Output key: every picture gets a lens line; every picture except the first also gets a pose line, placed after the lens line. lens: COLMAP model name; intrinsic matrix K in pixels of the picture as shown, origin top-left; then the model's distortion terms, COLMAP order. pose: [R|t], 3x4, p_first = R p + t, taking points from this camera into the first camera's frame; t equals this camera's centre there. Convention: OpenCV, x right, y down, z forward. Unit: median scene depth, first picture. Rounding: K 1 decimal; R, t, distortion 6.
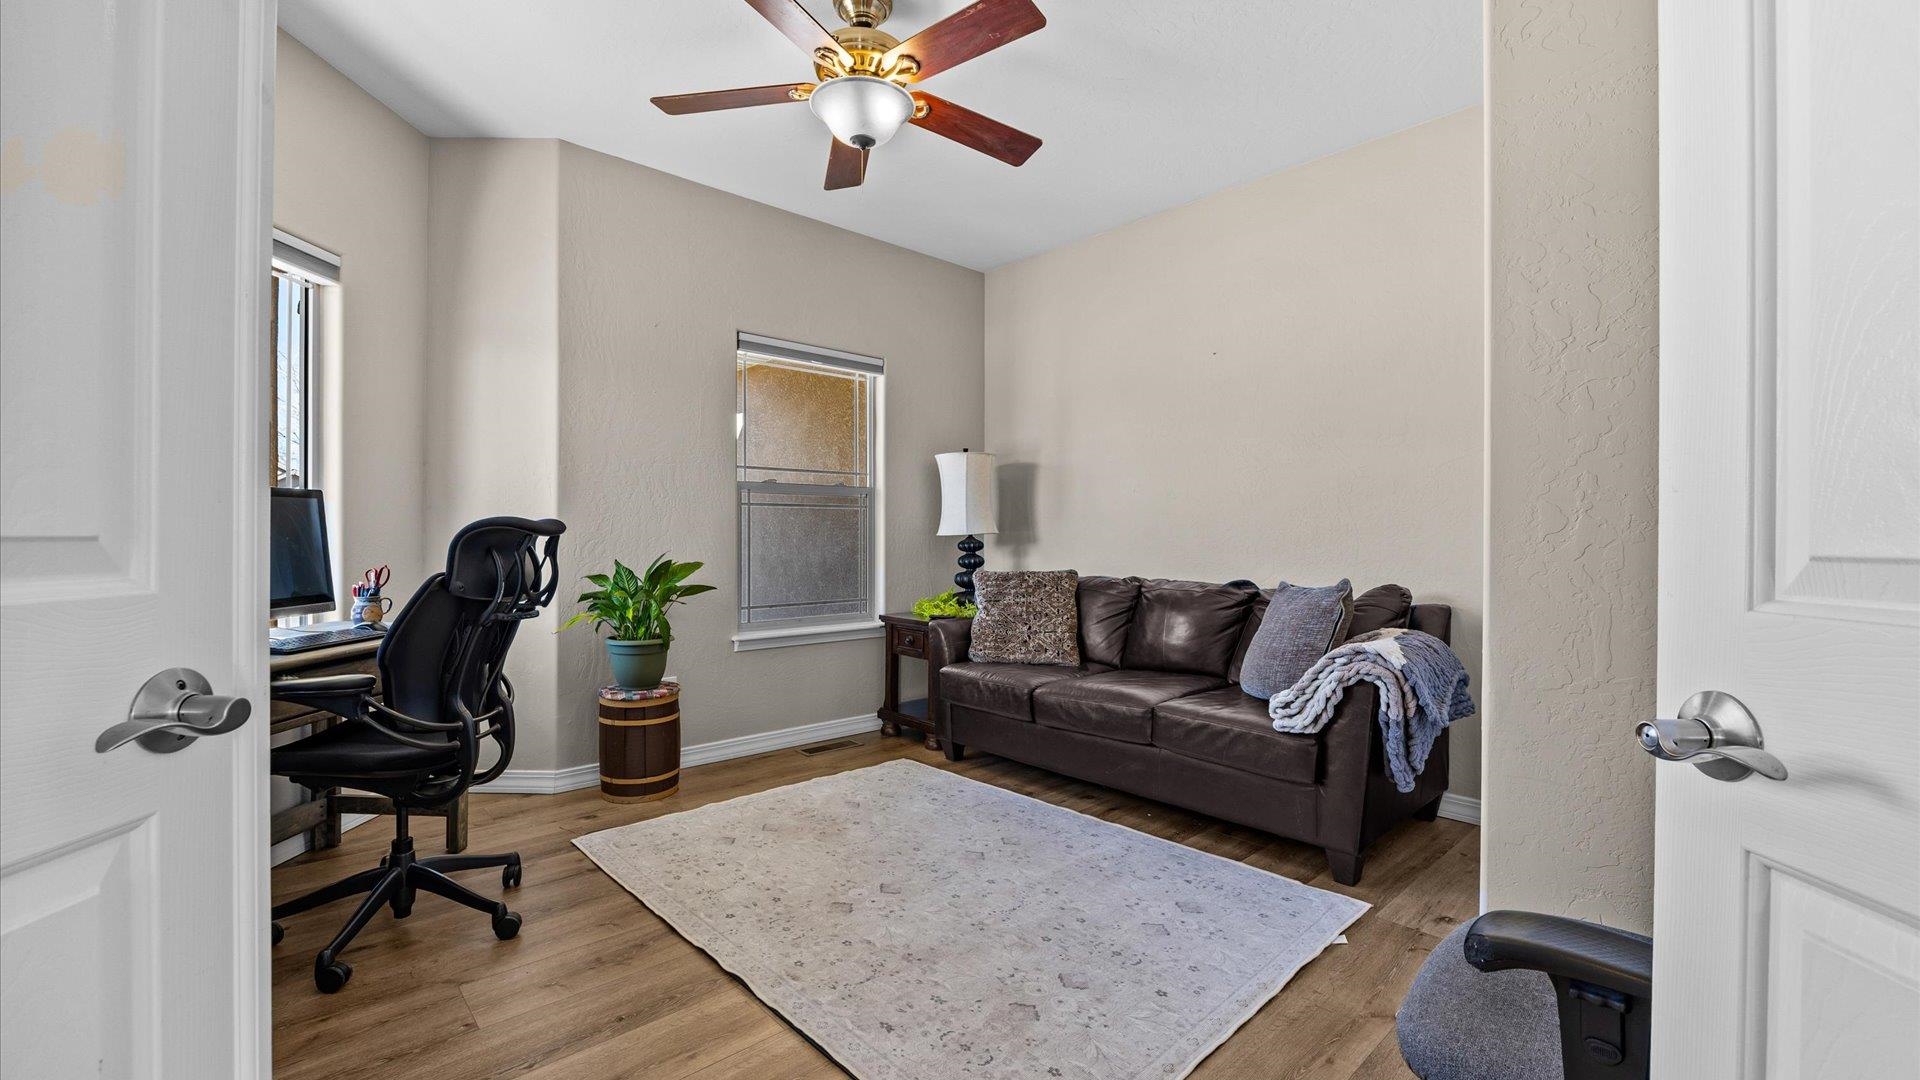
lens RADIAL K [[792.4, 0, 966.0], [0, 792.4, 537.0], [0, 0, 1]] dist [-0.012414, 0.000195]
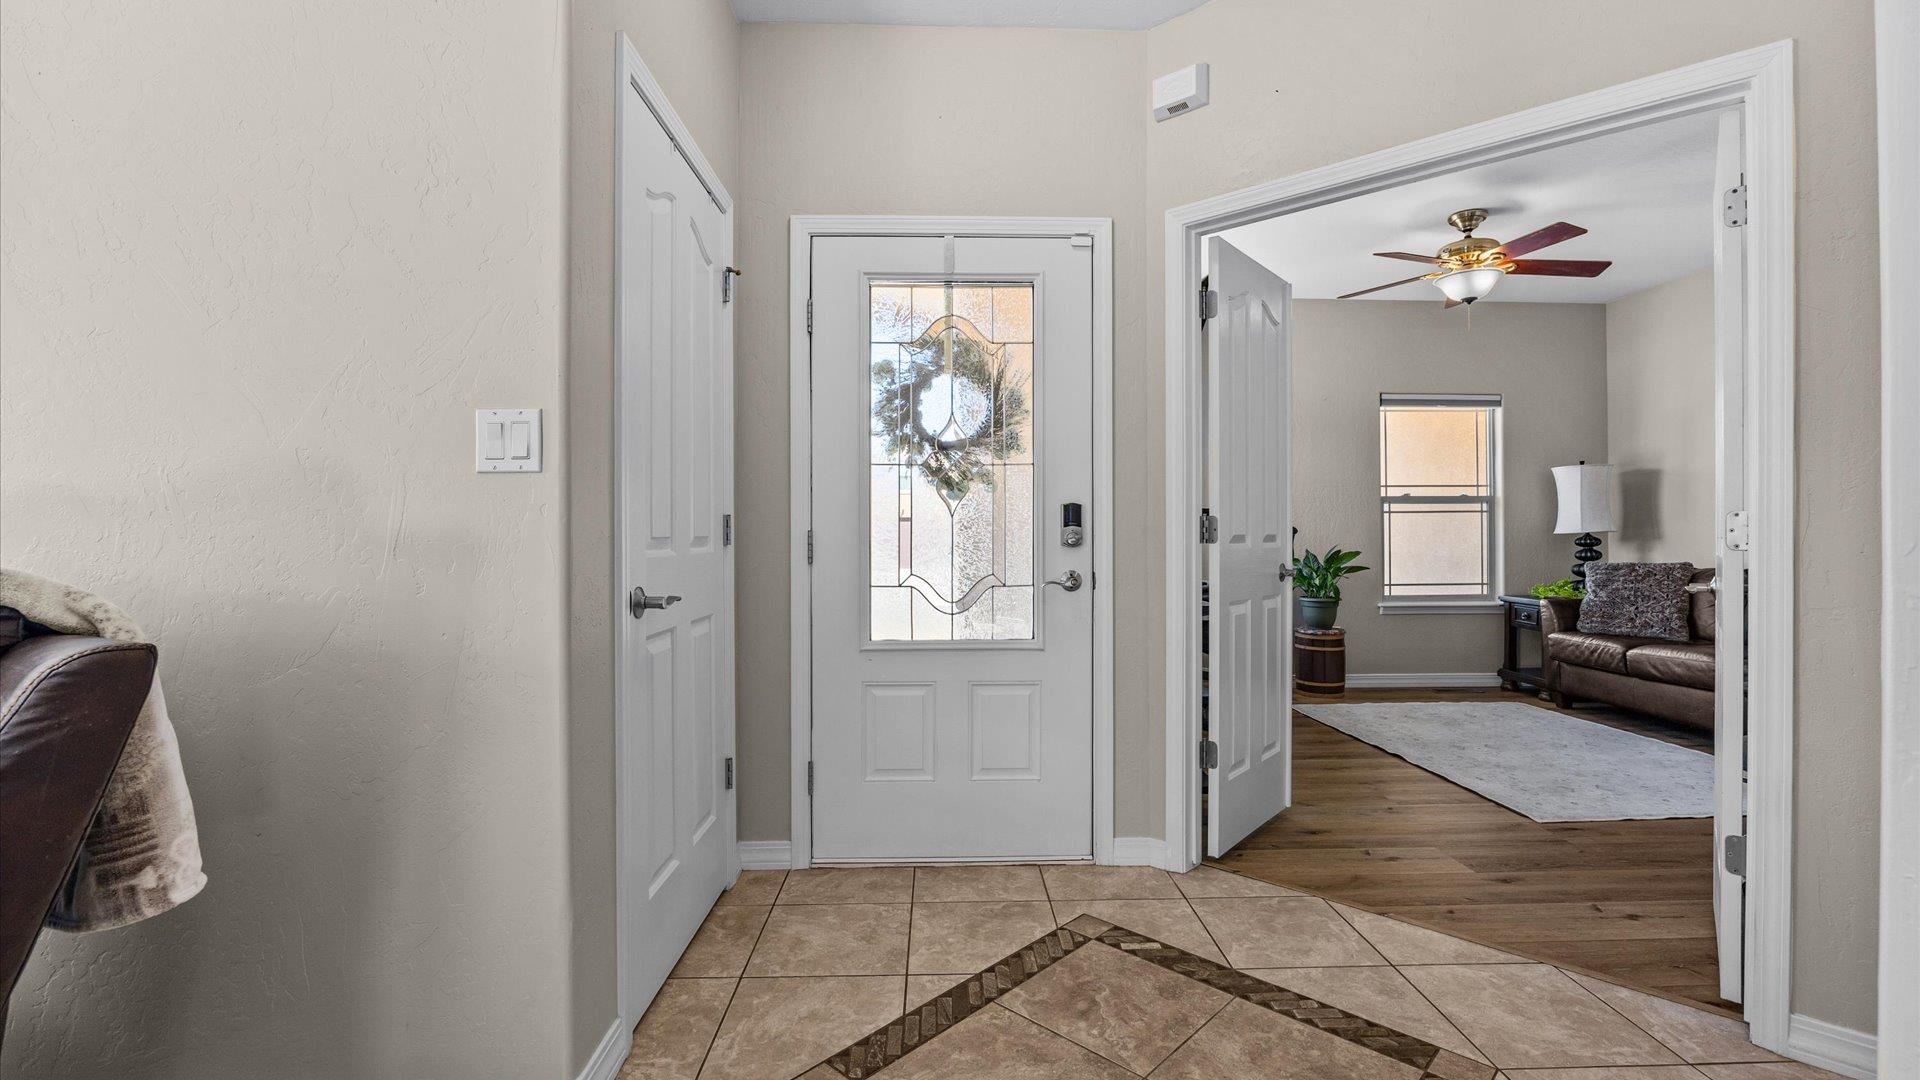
lens RADIAL K [[859.6, 0, 969.2], [0, 859.6, 533.2], [0, 0, 1]] dist [-0.001633, 0.000177]
pose [[0.766430, -0.005946, -0.642301, 0.143236], [0.003358, 0.999981, -0.005250, 0.001750], [0.642319, 0.001867, 0.766435, -0.691036]]
